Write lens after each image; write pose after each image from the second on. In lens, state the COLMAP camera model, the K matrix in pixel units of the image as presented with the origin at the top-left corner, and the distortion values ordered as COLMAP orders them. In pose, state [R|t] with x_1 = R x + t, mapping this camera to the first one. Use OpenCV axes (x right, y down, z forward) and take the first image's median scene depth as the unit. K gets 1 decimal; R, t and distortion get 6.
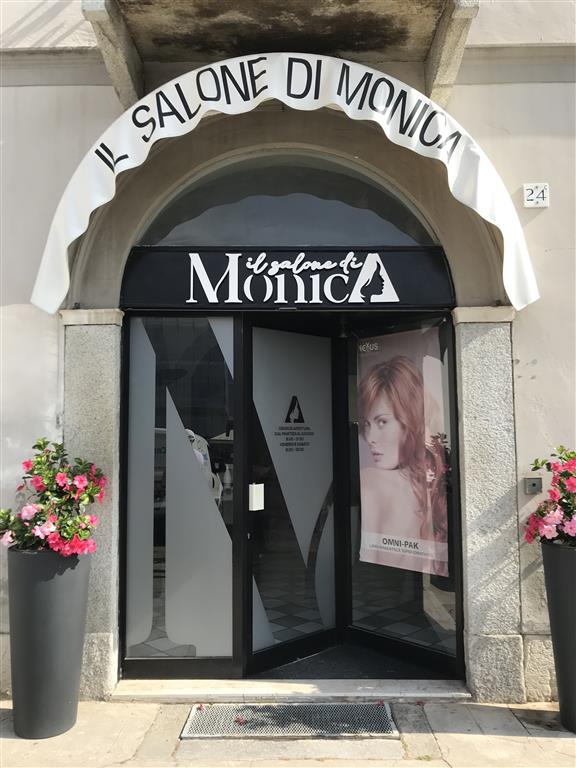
lens RADIAL K [[640.1, 0, 287.3], [0, 640.1, 386.0], [0, 0, 1]] dist [0.045593, -0.025159]
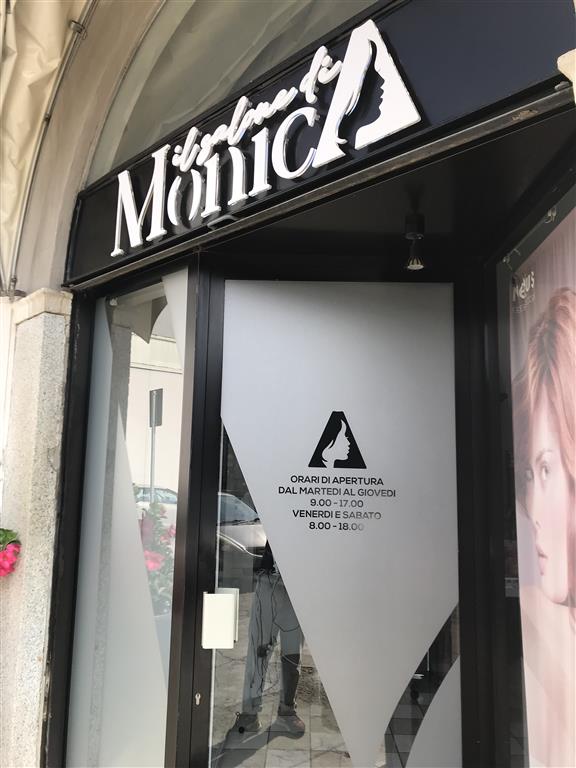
lens RADIAL K [[640.1, 0, 288.8], [0, 640.1, 377.2], [0, 0, 1]] dist [0.045593, -0.025159]
pose [[0.700874, -0.085507, -0.708142, 0.359800], [0.022957, 0.994978, -0.097421, 0.040004], [0.712916, 0.052023, 0.699317, 0.708883]]
